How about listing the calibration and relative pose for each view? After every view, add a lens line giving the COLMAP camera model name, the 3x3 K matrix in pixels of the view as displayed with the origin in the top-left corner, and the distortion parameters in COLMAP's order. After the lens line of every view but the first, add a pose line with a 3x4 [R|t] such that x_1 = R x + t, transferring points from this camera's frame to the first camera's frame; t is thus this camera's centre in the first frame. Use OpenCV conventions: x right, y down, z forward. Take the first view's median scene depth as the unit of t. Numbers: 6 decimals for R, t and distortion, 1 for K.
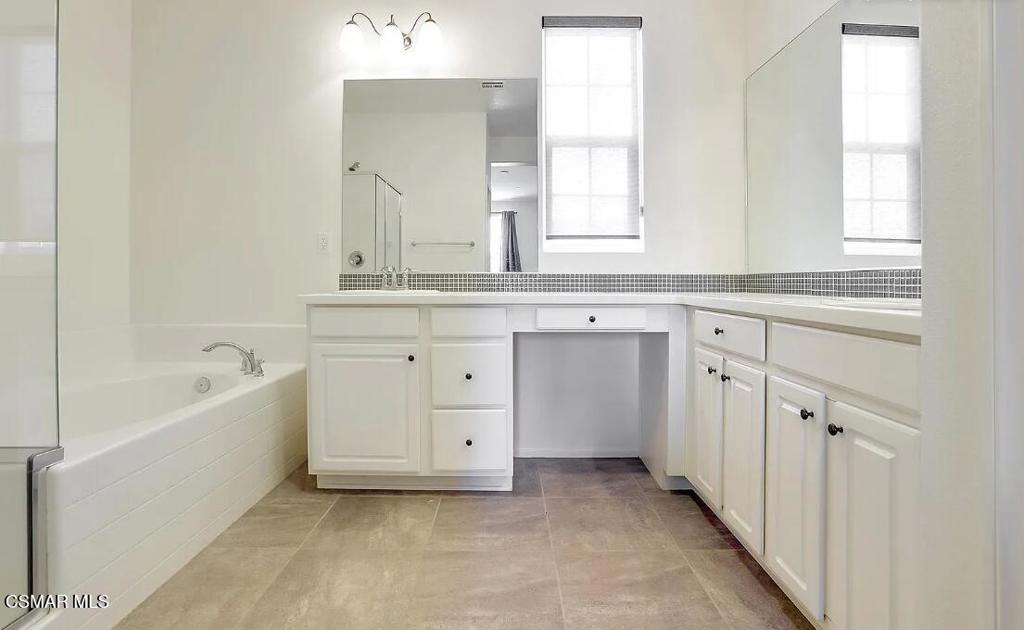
lens RADIAL K [[526.4, 0, 512.2], [0, 526.4, 282.3], [0, 0, 1]] dist [-0.004037, 0.000822]
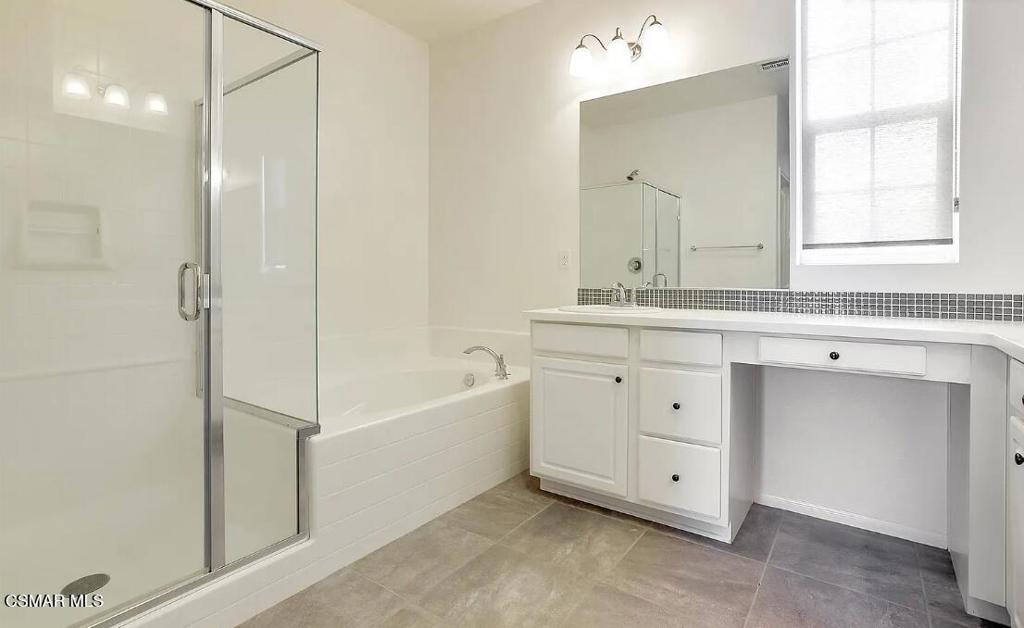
lens RADIAL K [[518.5, 0, 510.1], [0, 518.5, 284.1], [0, 0, 1]] dist [-0.001590, 0.000876]
pose [[0.816756, 0.007619, -0.576934, 0.196164], [-0.001866, 0.999942, 0.010563, -0.042493], [0.576981, -0.007551, 0.816723, 0.095864]]
